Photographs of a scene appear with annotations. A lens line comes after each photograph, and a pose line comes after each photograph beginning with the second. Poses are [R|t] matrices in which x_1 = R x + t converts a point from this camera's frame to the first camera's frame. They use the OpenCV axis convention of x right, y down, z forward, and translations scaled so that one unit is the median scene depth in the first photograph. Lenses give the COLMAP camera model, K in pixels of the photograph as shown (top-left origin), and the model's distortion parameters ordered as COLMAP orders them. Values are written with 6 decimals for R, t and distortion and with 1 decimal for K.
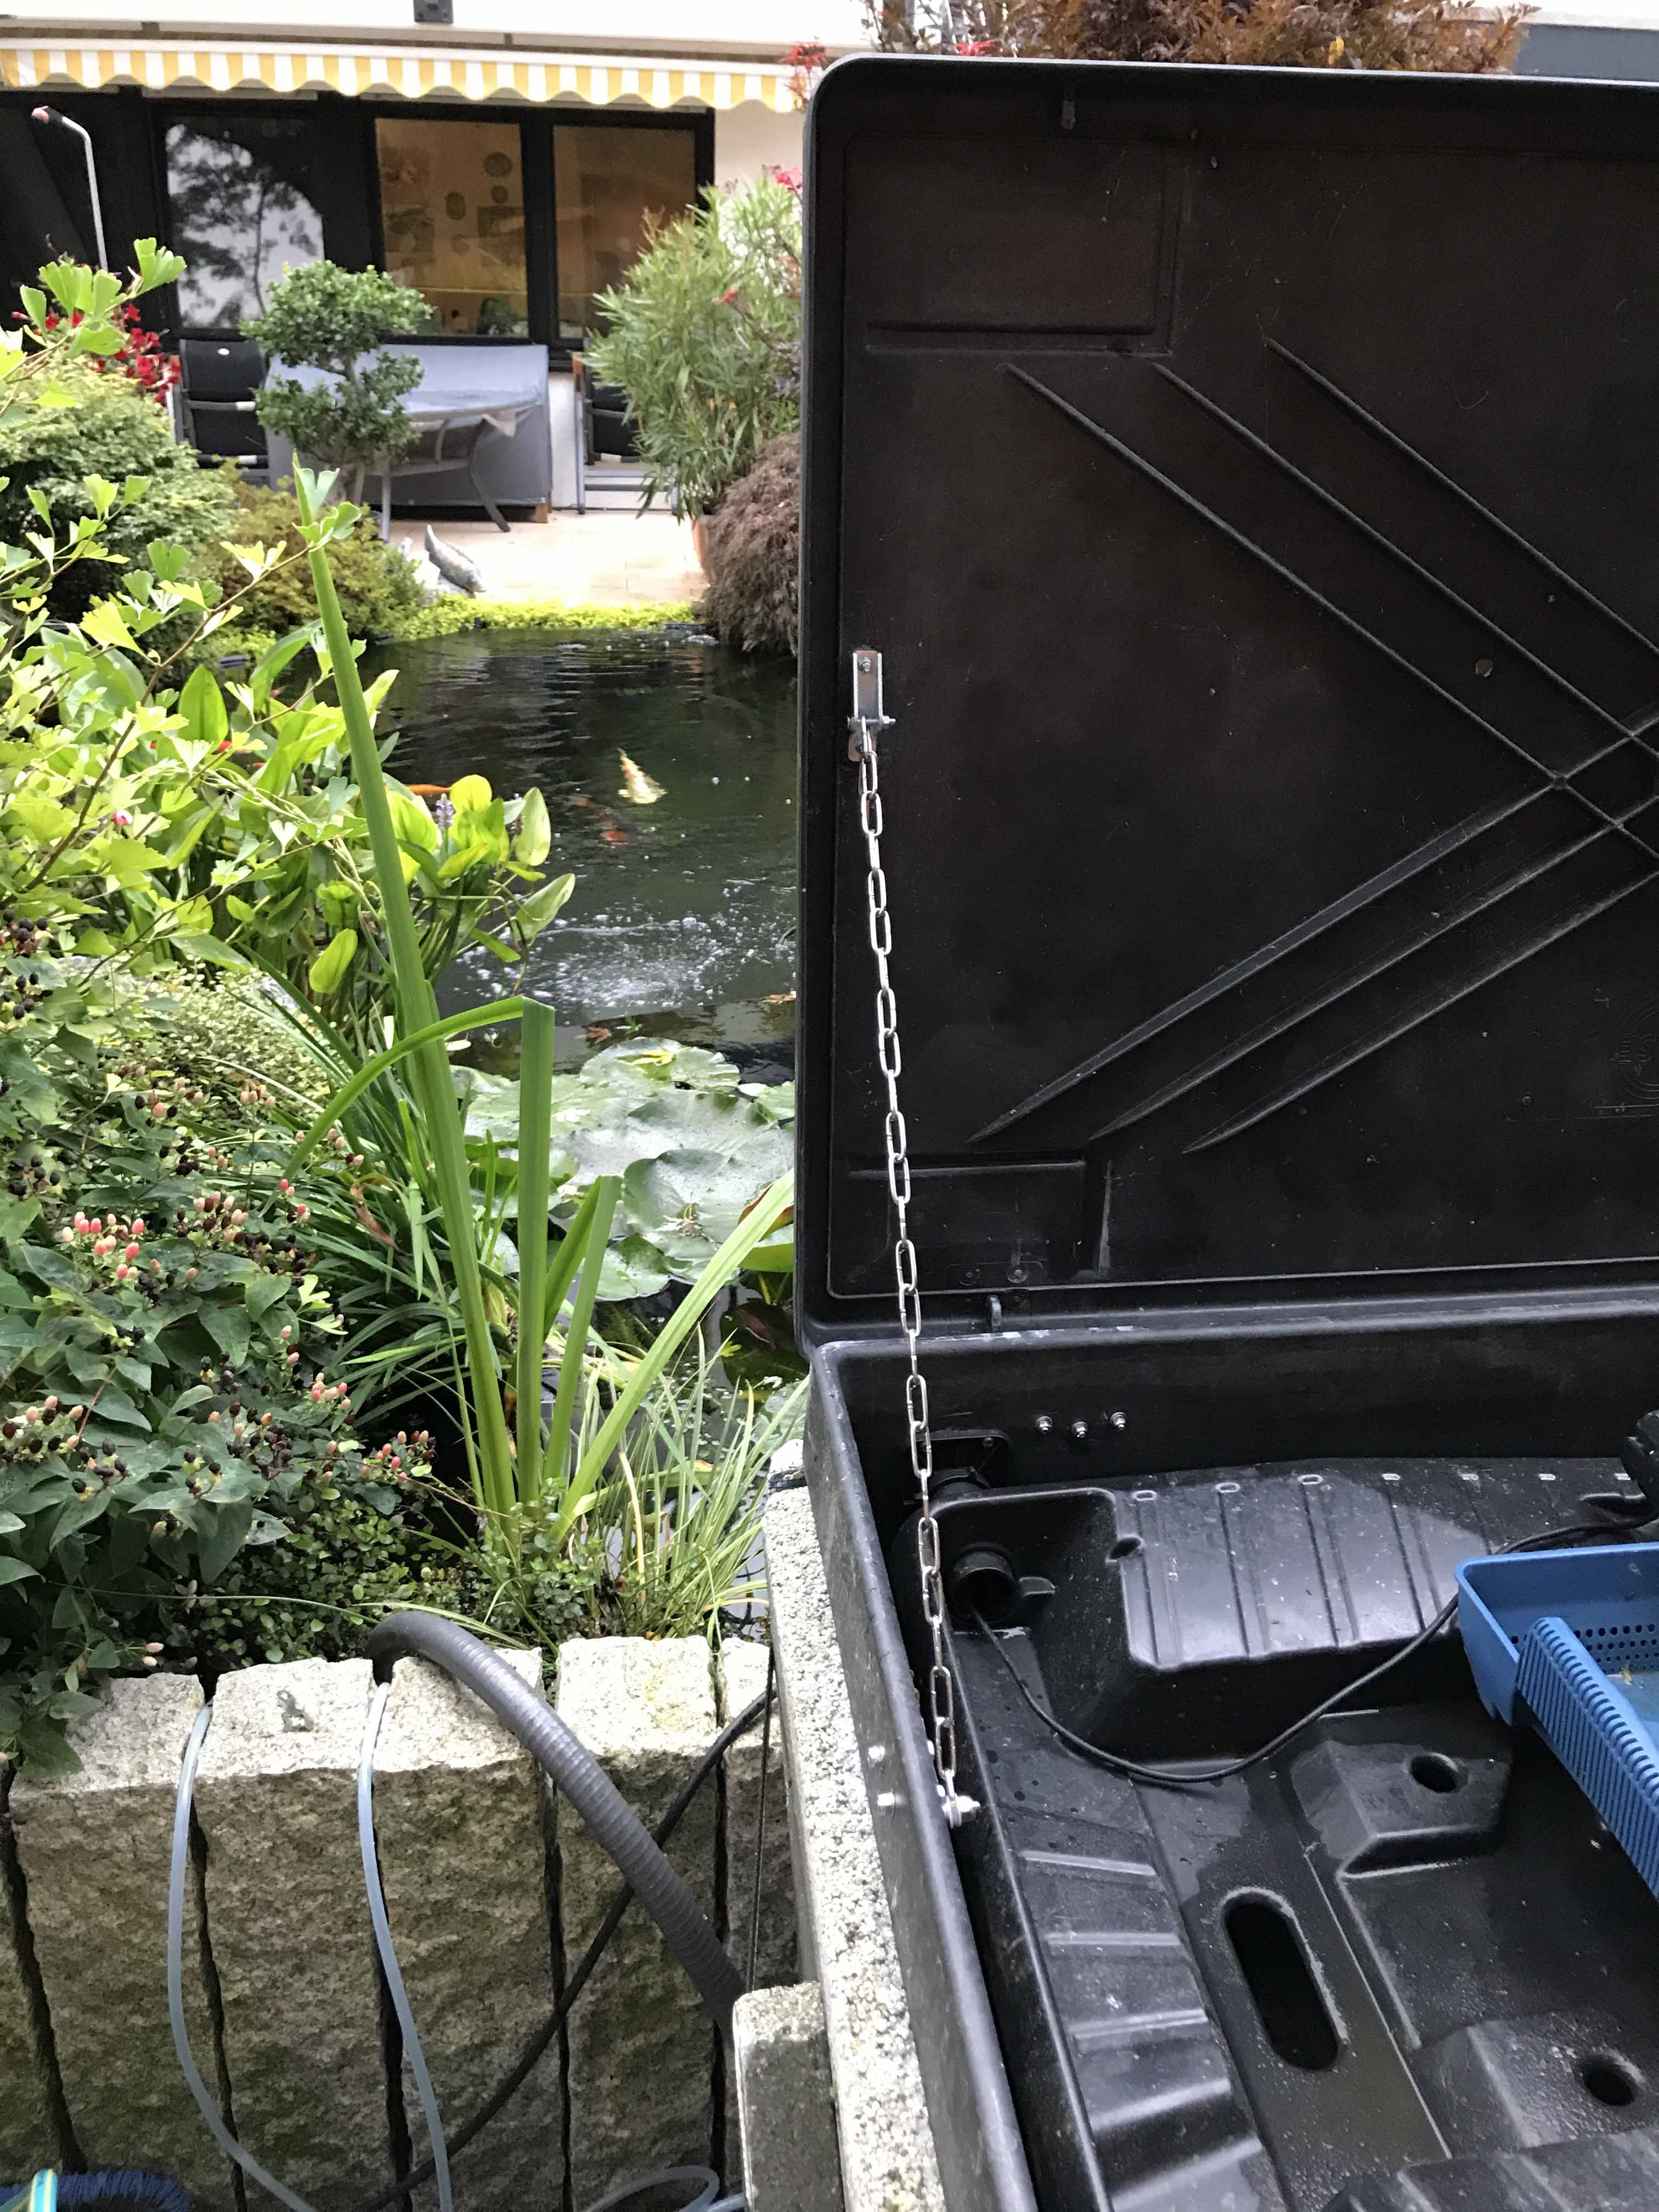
lens RADIAL K [[1816.7, 0, 829.5], [0, 1816.7, 1106.0], [0, 0, 1]] dist [-0.005484, 0.010455]
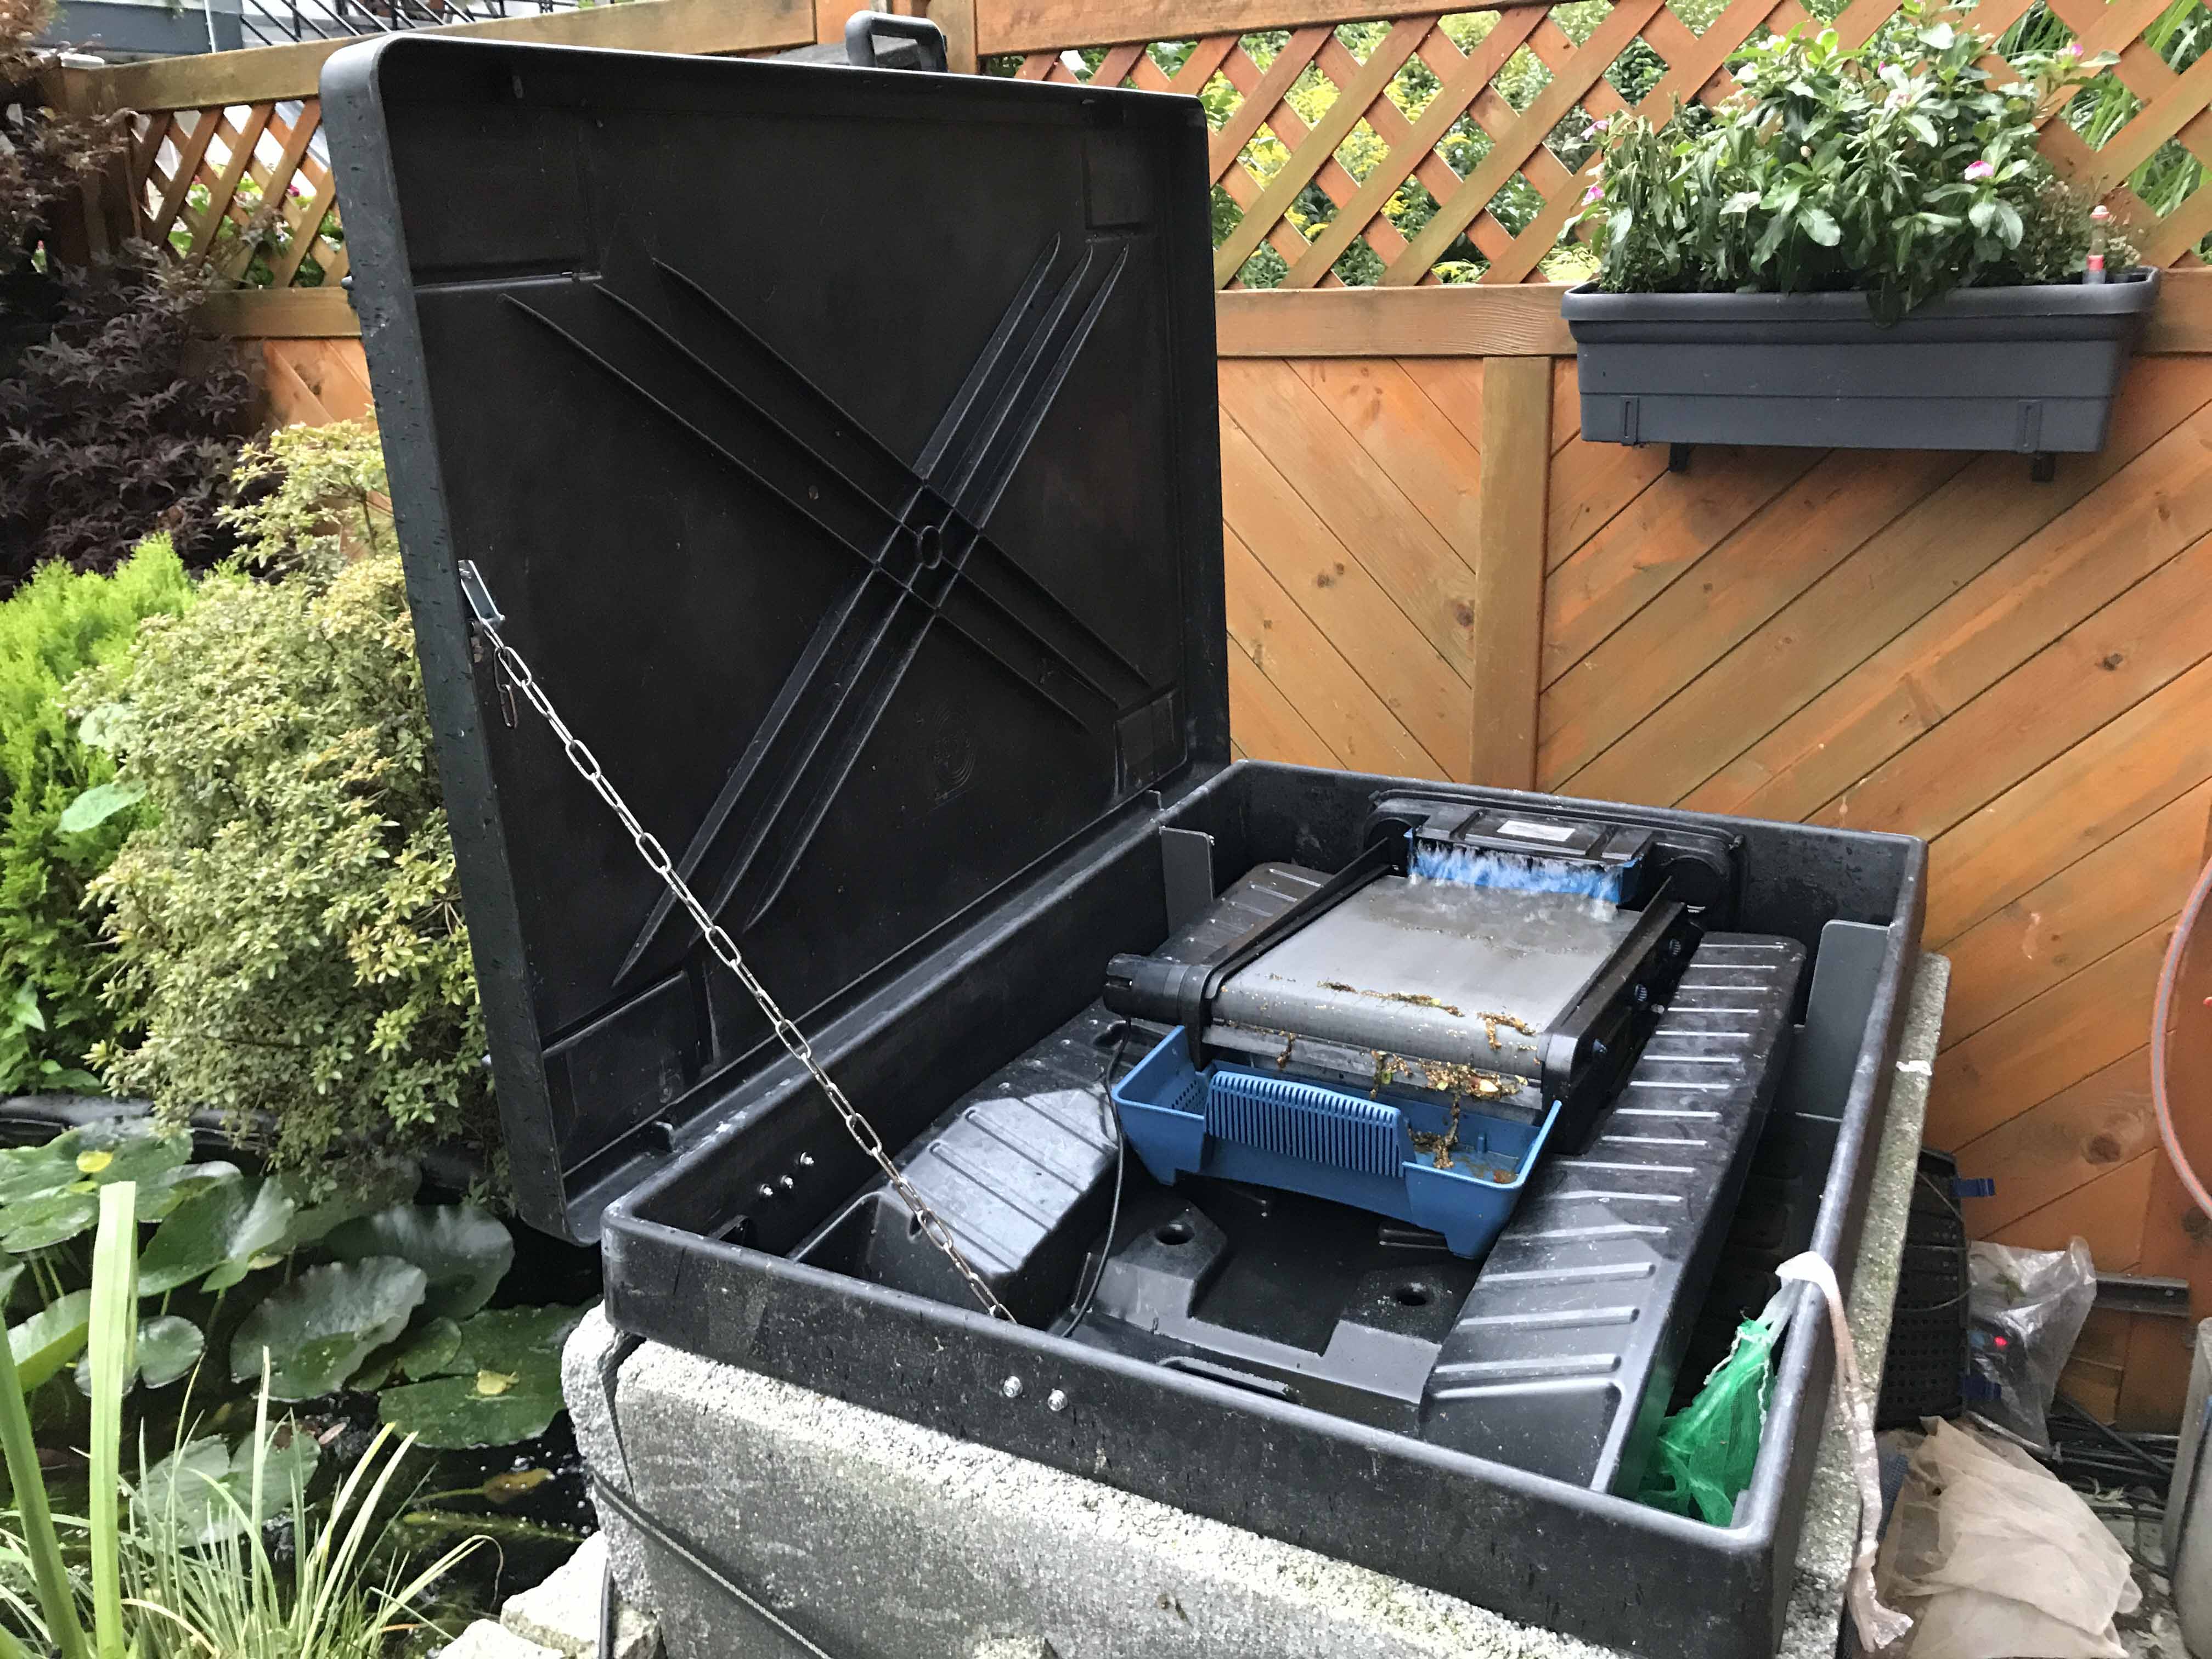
lens RADIAL K [[1816.7, 0, 1106.0], [0, 1816.7, 829.5], [0, 0, 1]] dist [-0.005484, 0.010455]
pose [[0.528483, -0.296313, 0.795553, -0.623241], [0.393133, 0.915994, 0.080015, -0.039153], [-0.752431, 0.270471, 0.600578, 0.108373]]
